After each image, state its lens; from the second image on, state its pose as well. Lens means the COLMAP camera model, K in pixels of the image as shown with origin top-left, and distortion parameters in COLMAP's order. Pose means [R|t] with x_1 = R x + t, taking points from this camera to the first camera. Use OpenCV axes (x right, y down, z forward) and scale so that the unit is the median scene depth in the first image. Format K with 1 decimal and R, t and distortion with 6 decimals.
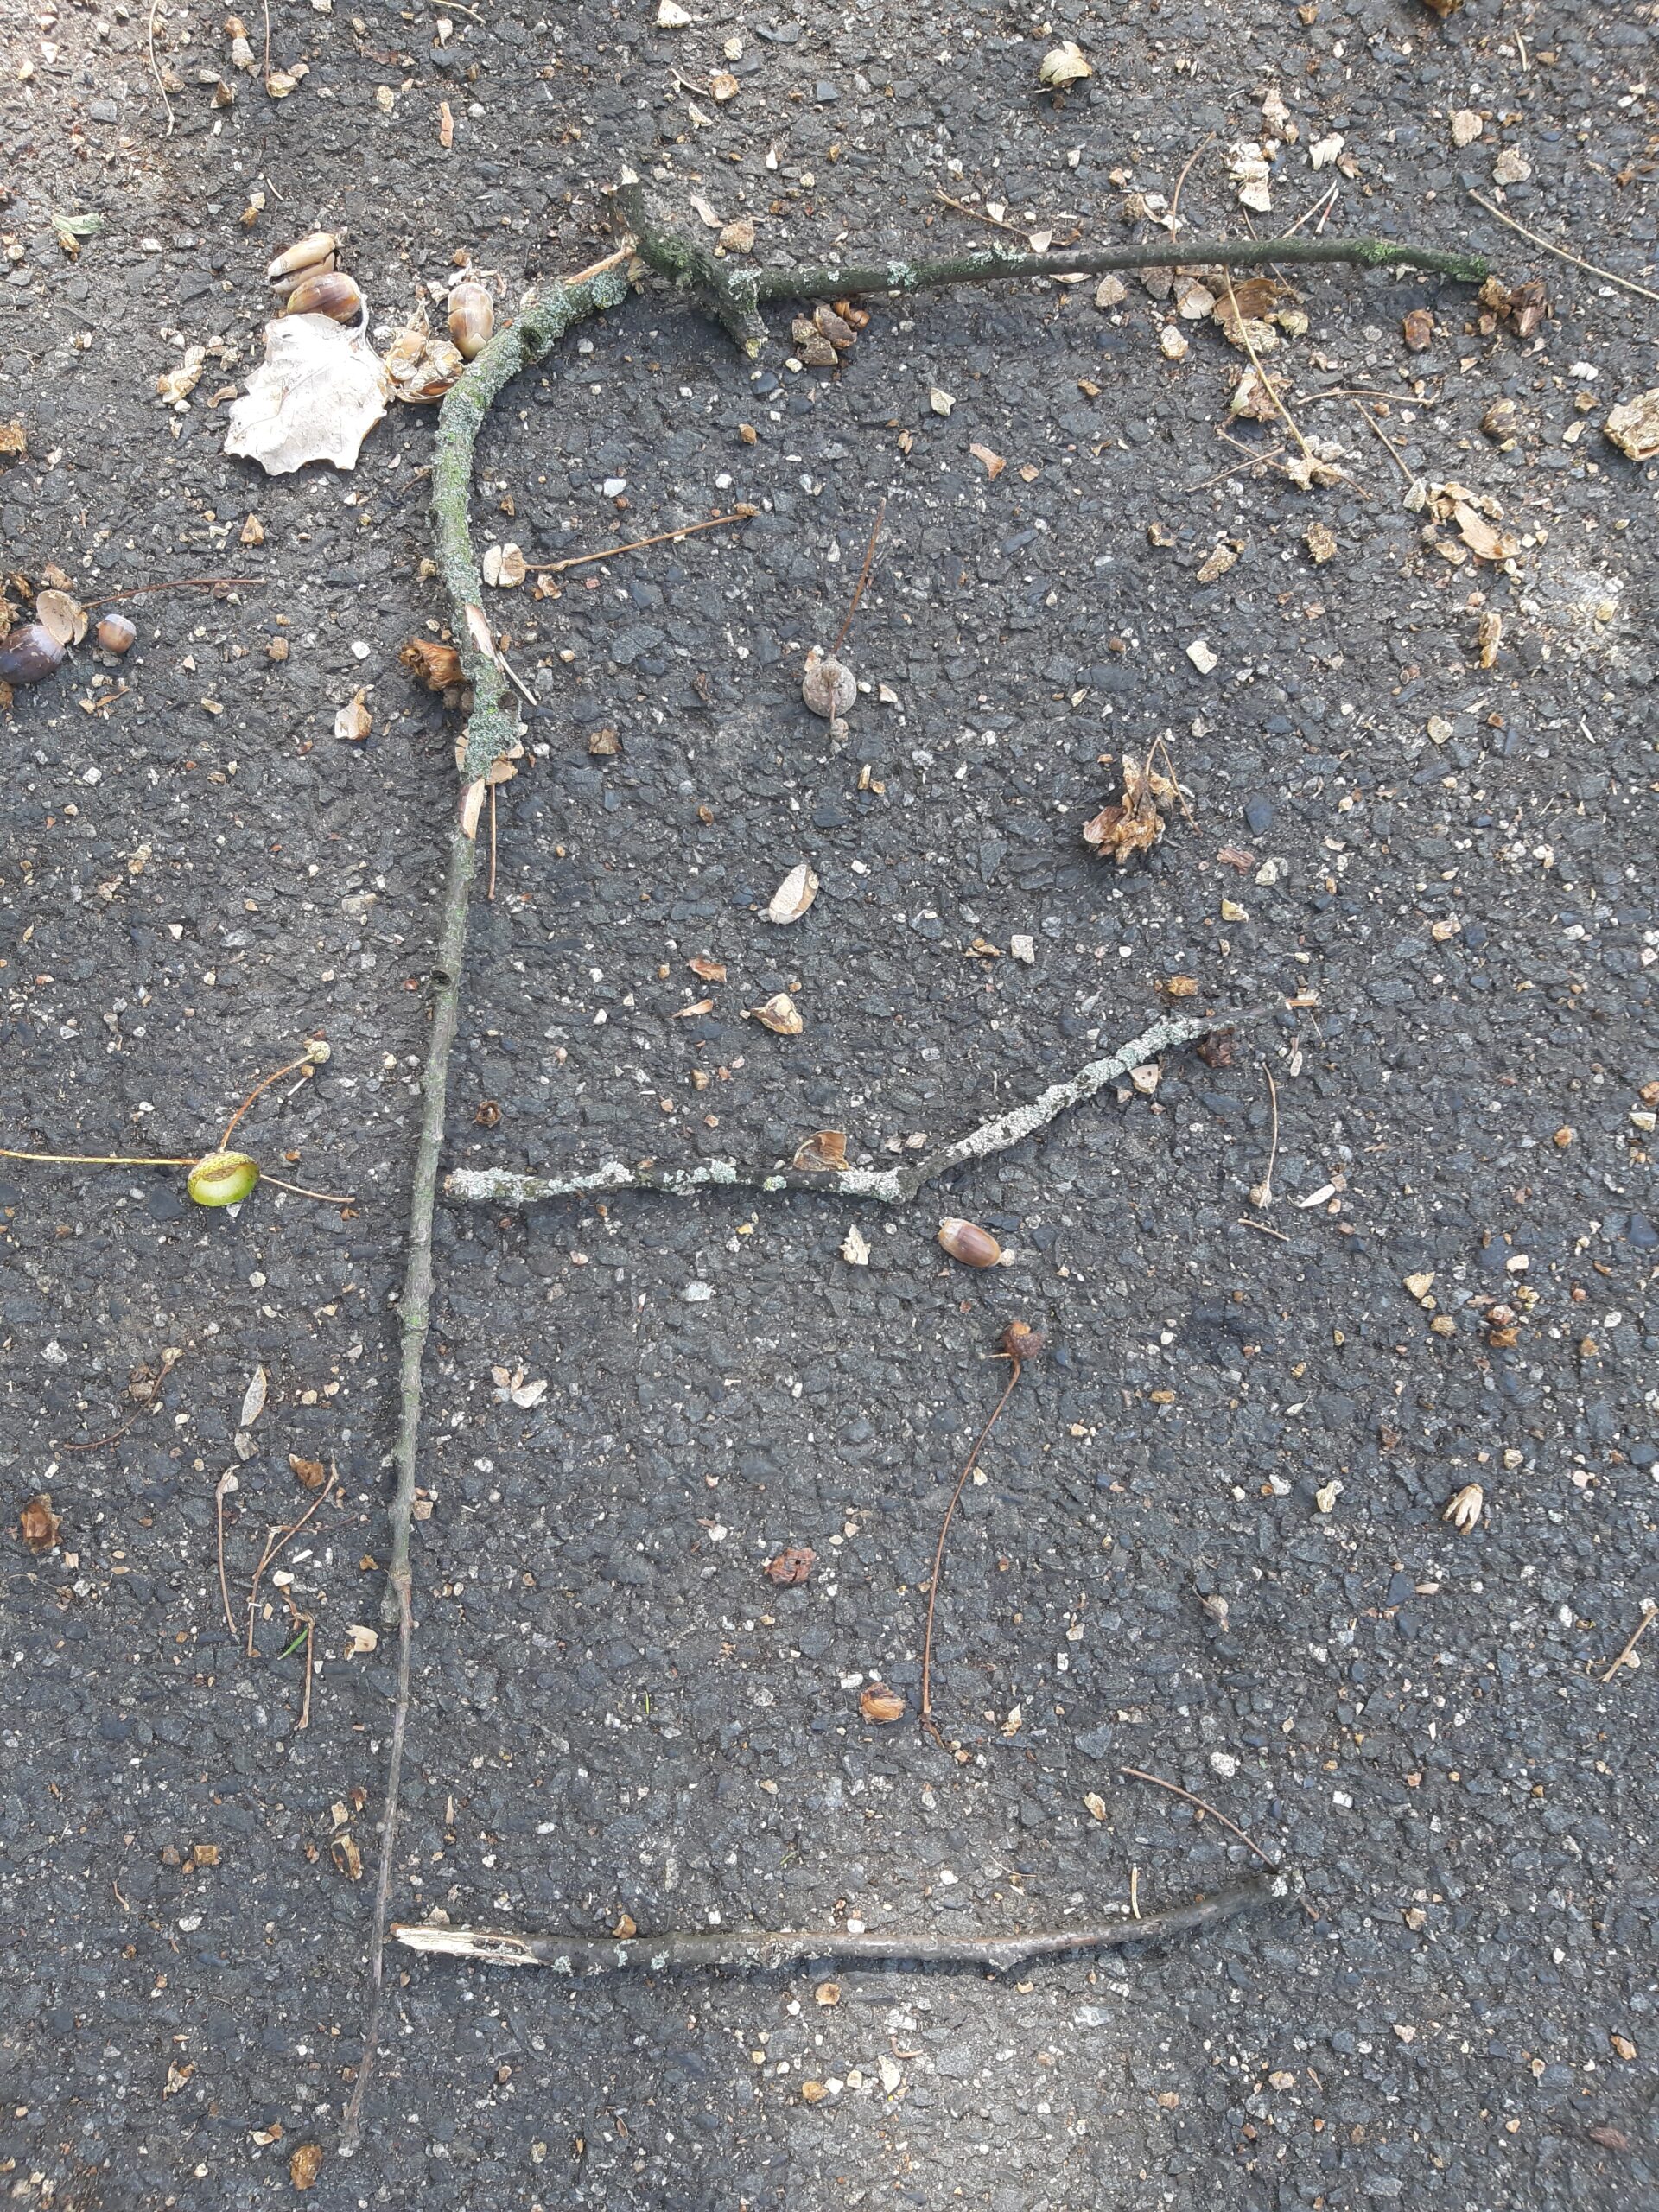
lens RADIAL K [[1768.7, 0, 824.3], [0, 1768.7, 1110.5], [0, 0, 1]] dist [0.015160, -0.038901]
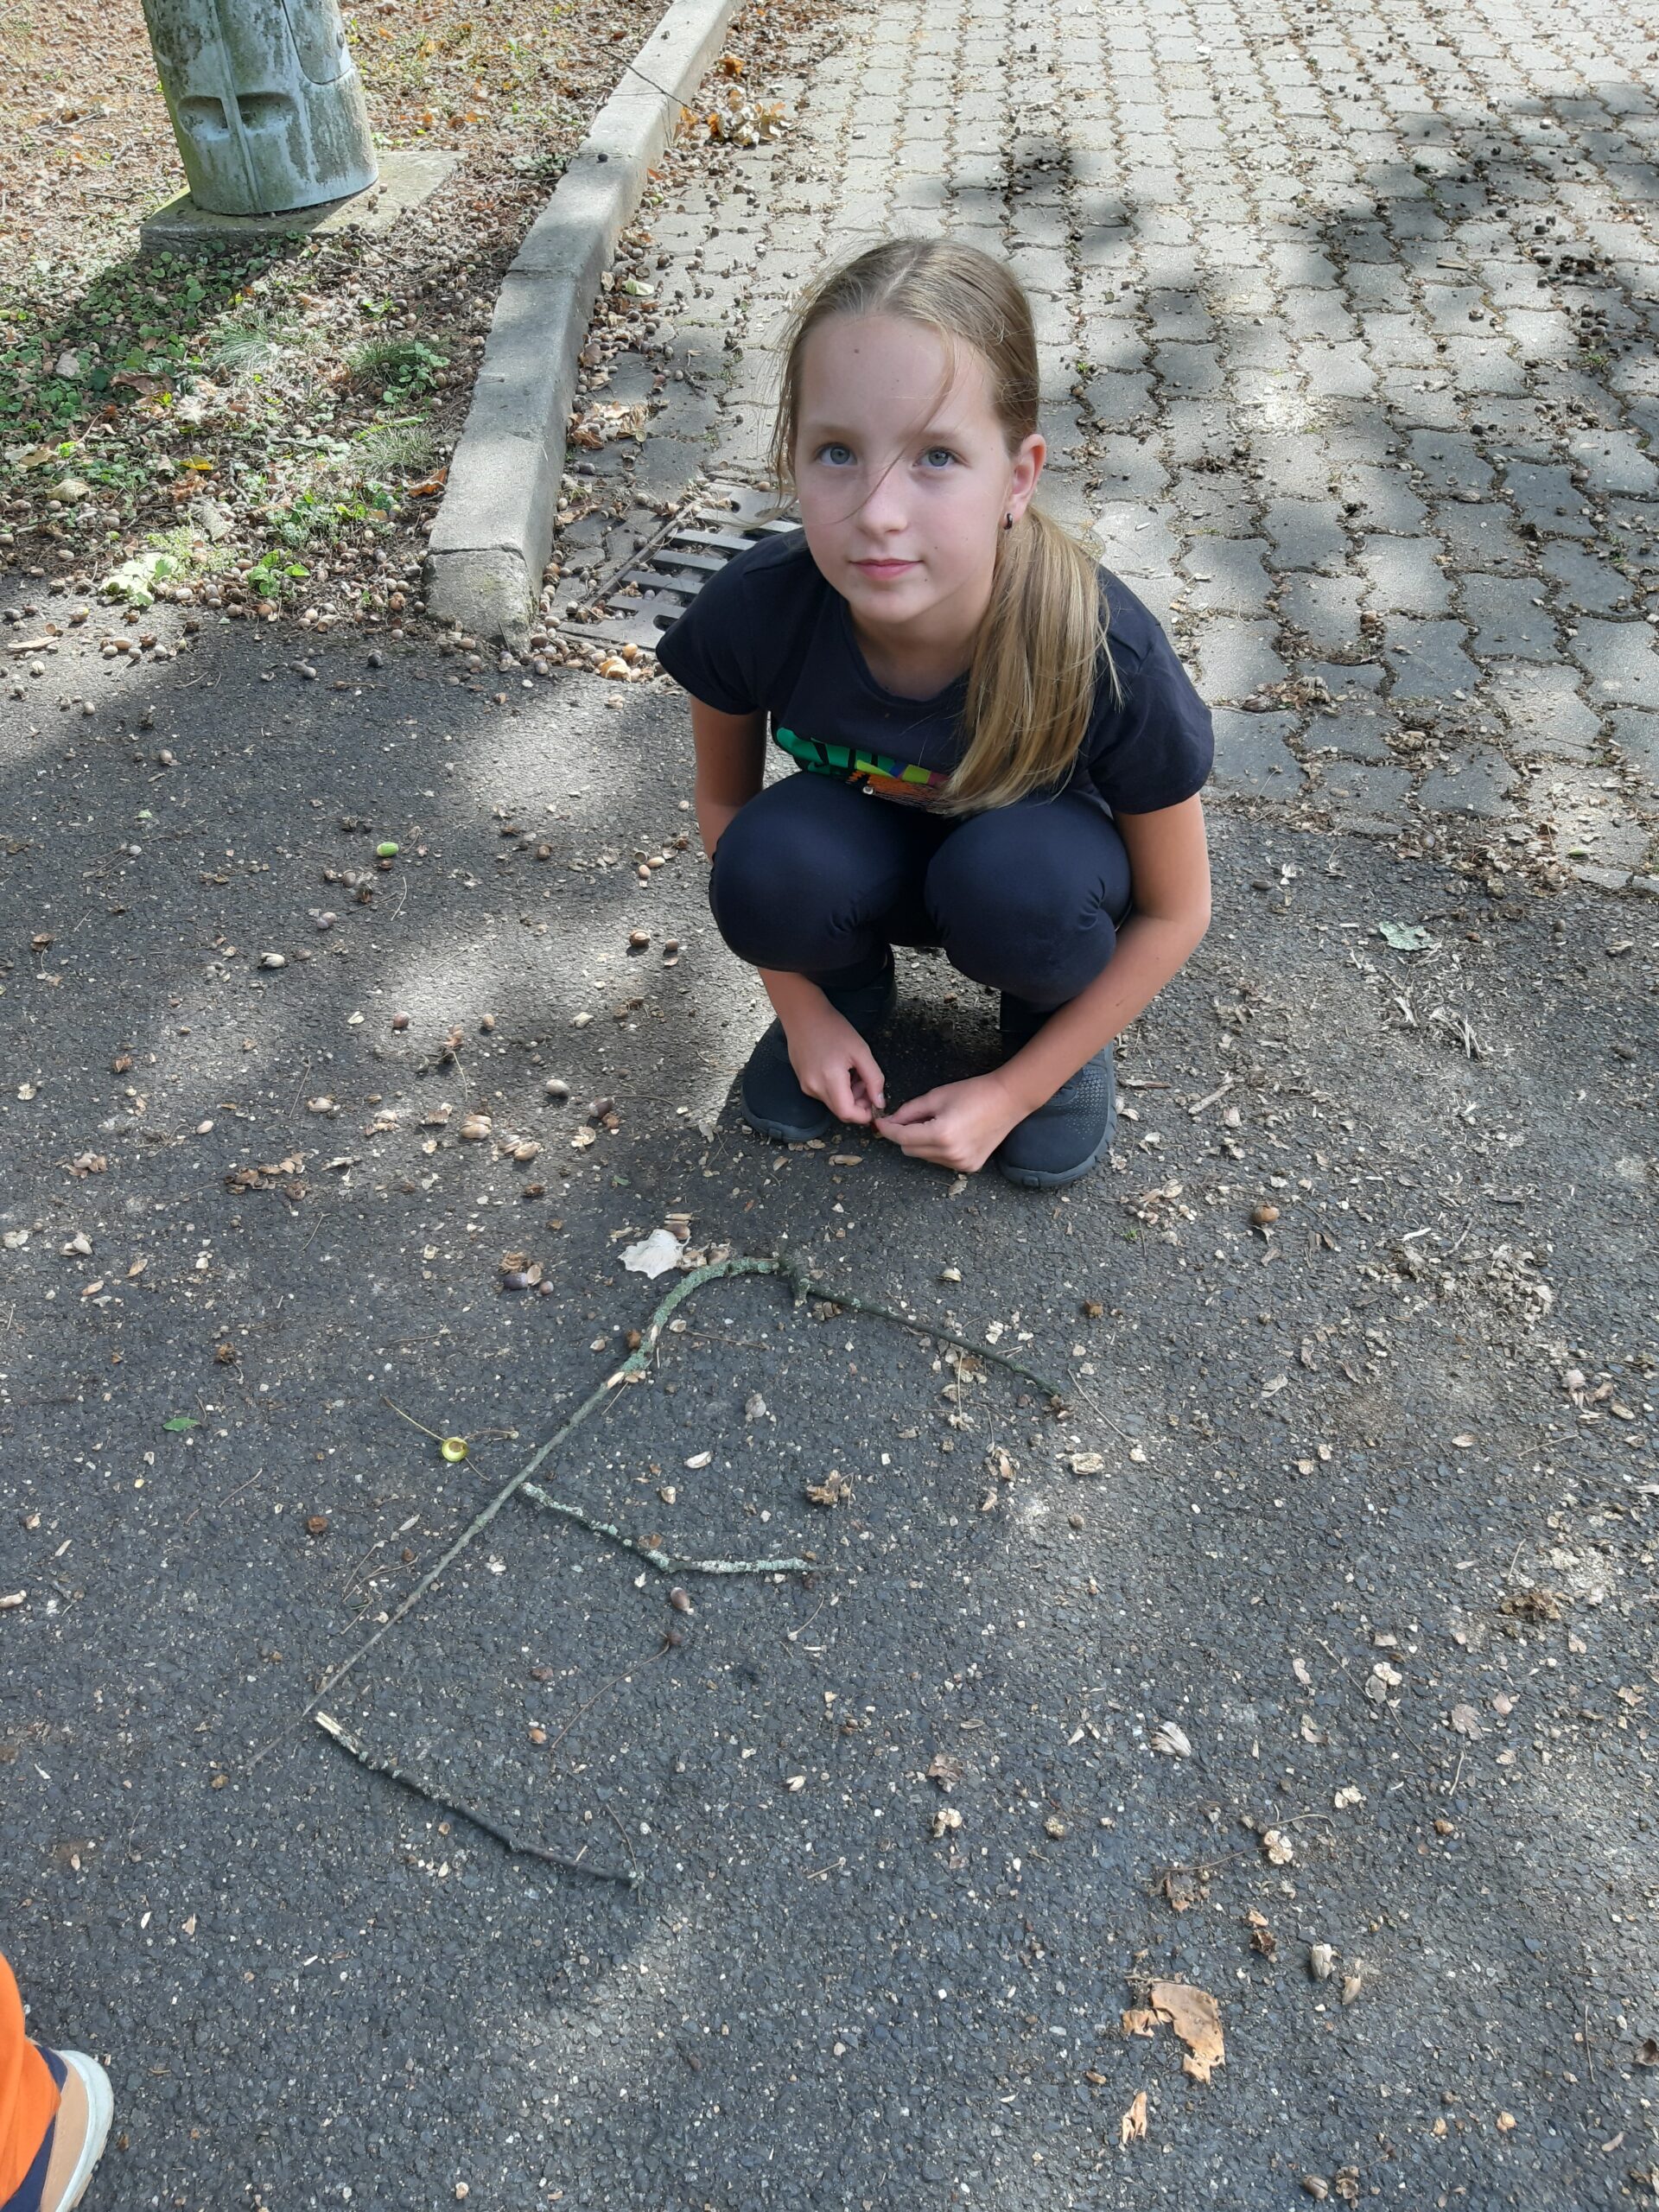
lens RADIAL K [[1768.7, 0, 835.3], [0, 1768.7, 1104.0], [0, 0, 1]] dist [0.015160, -0.038901]
pose [[0.865162, 0.356501, -0.352705, 0.878317], [-0.500356, 0.660942, -0.559284, 0.875499], [0.033733, 0.660350, 0.750200, -1.261561]]
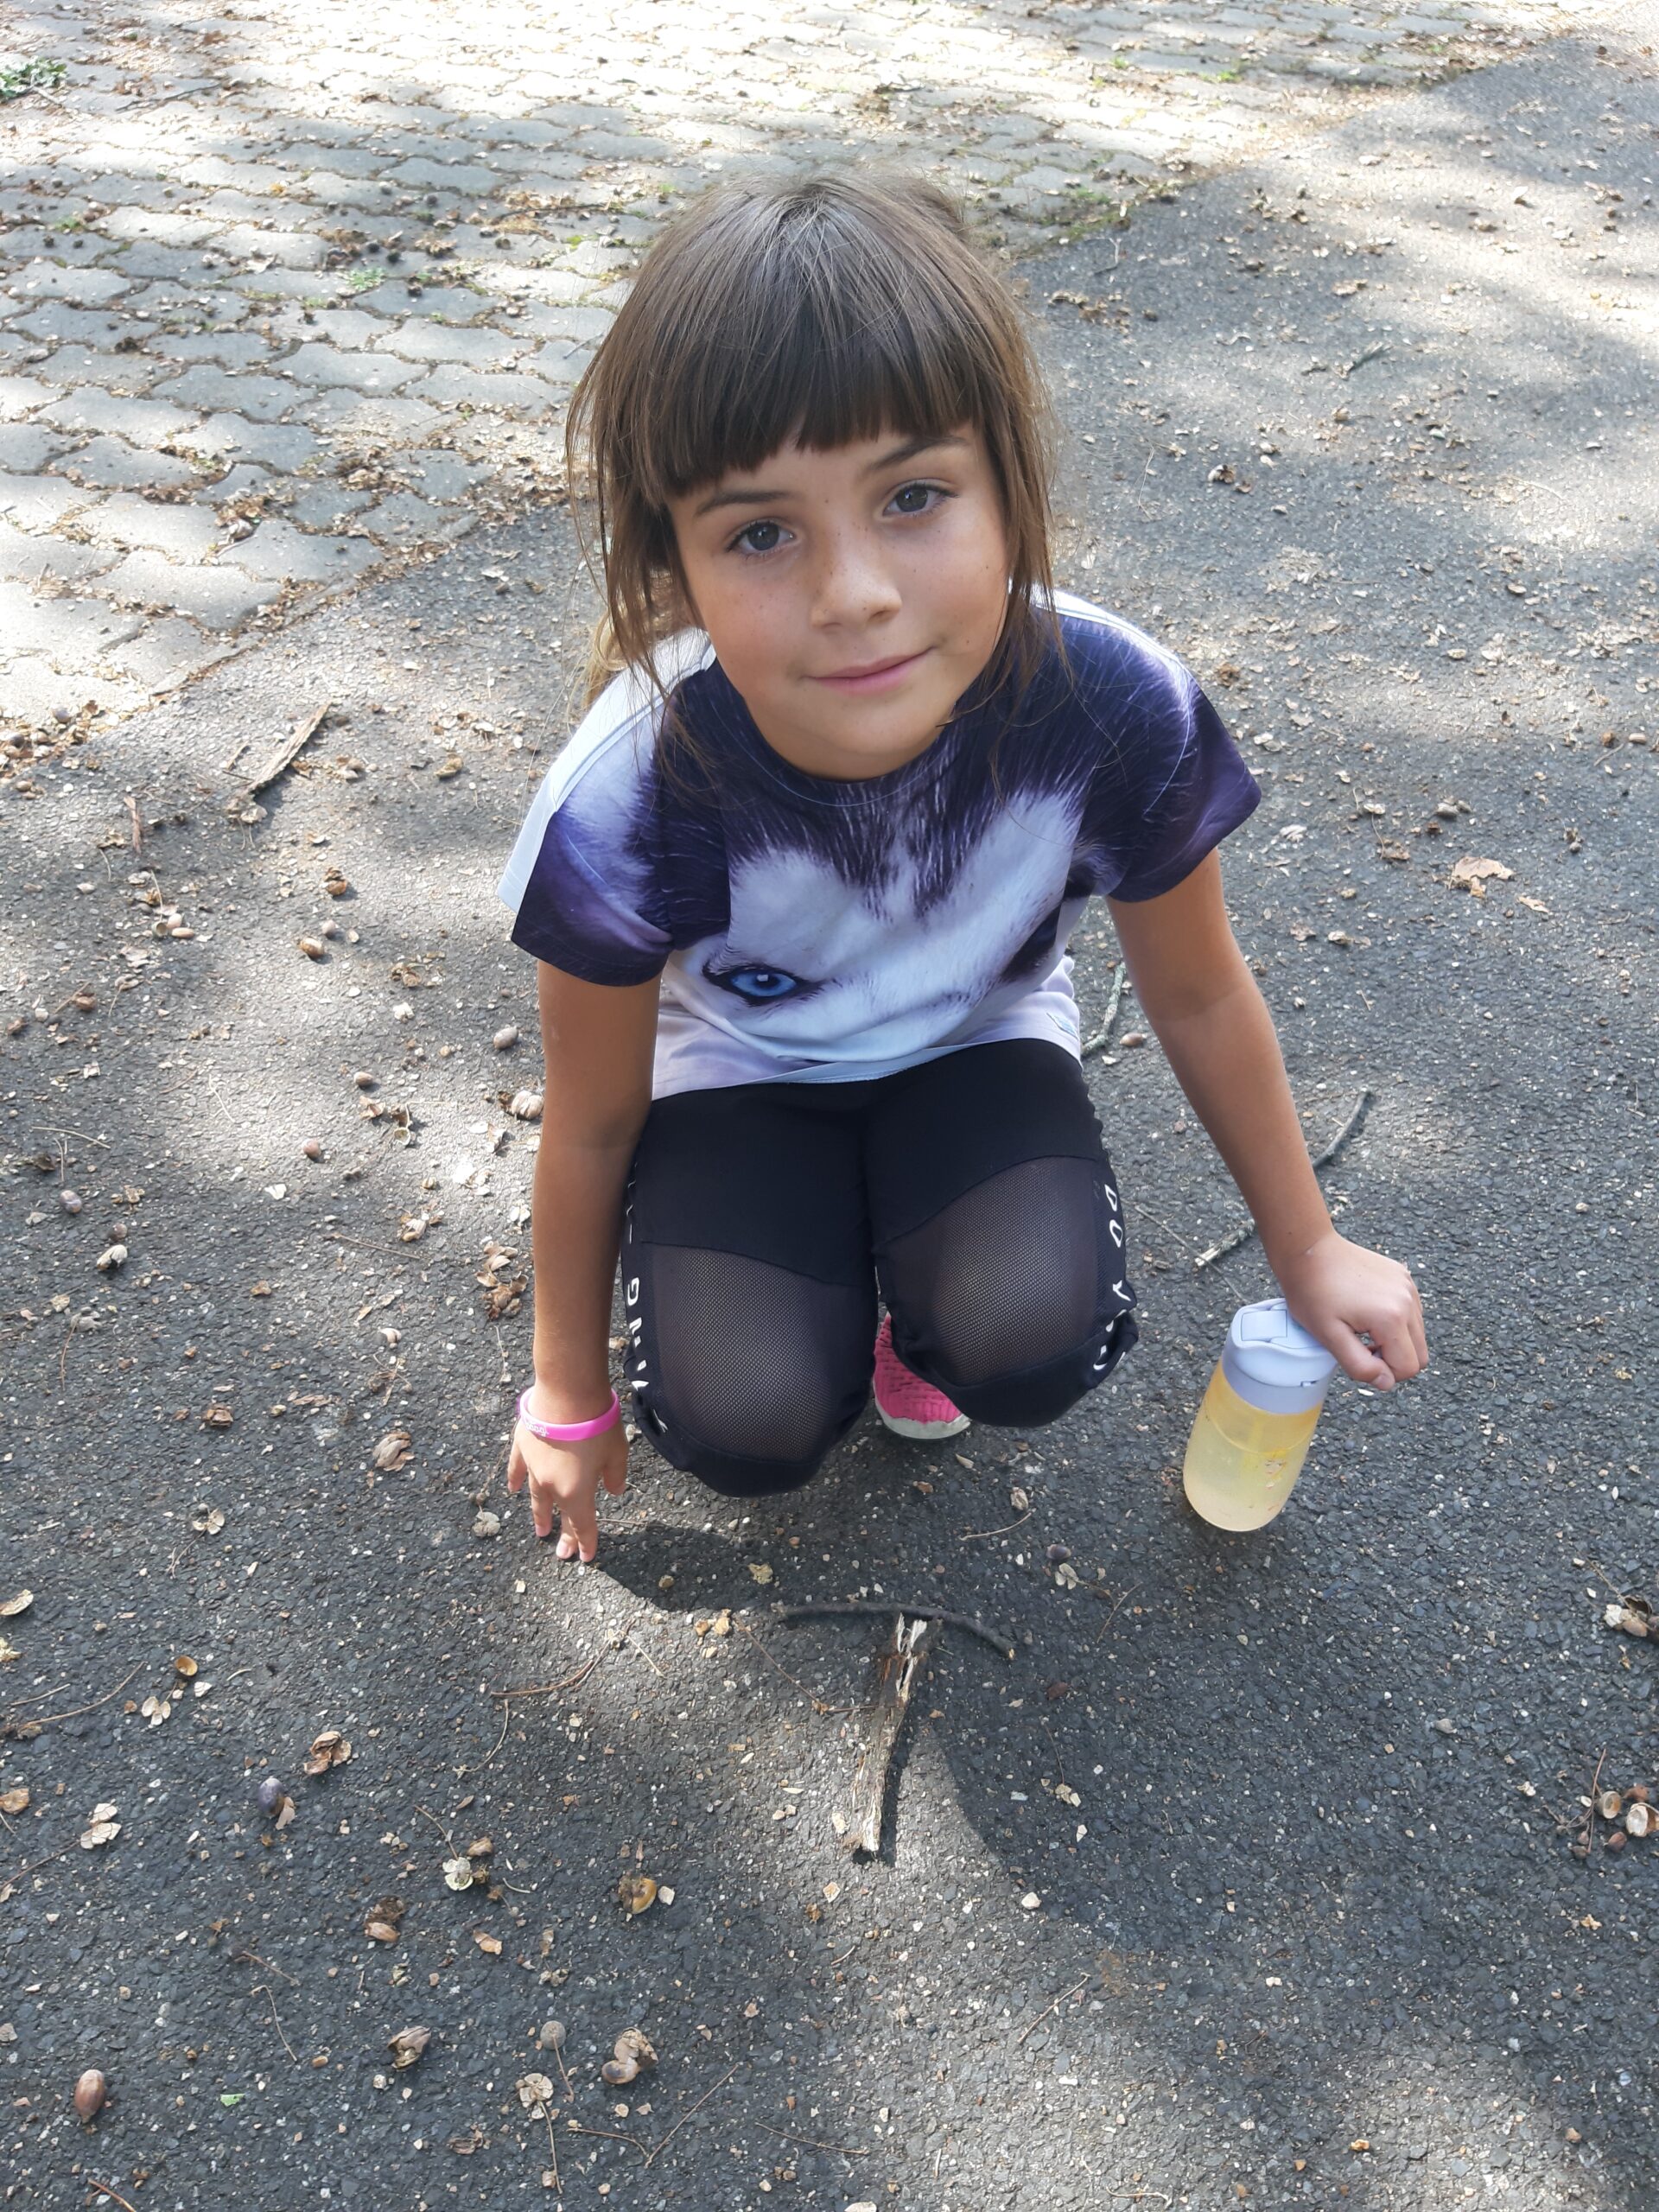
lens RADIAL K [[1768.7, 0, 829.7], [0, 1768.7, 1108.9], [0, 0, 1]] dist [0.015160, -0.038901]
pose [[0.716376, -0.486284, 0.500334, -1.825579], [0.693907, 0.571386, -0.438191, 1.091227], [-0.072799, 0.661094, 0.746763, -1.108415]]
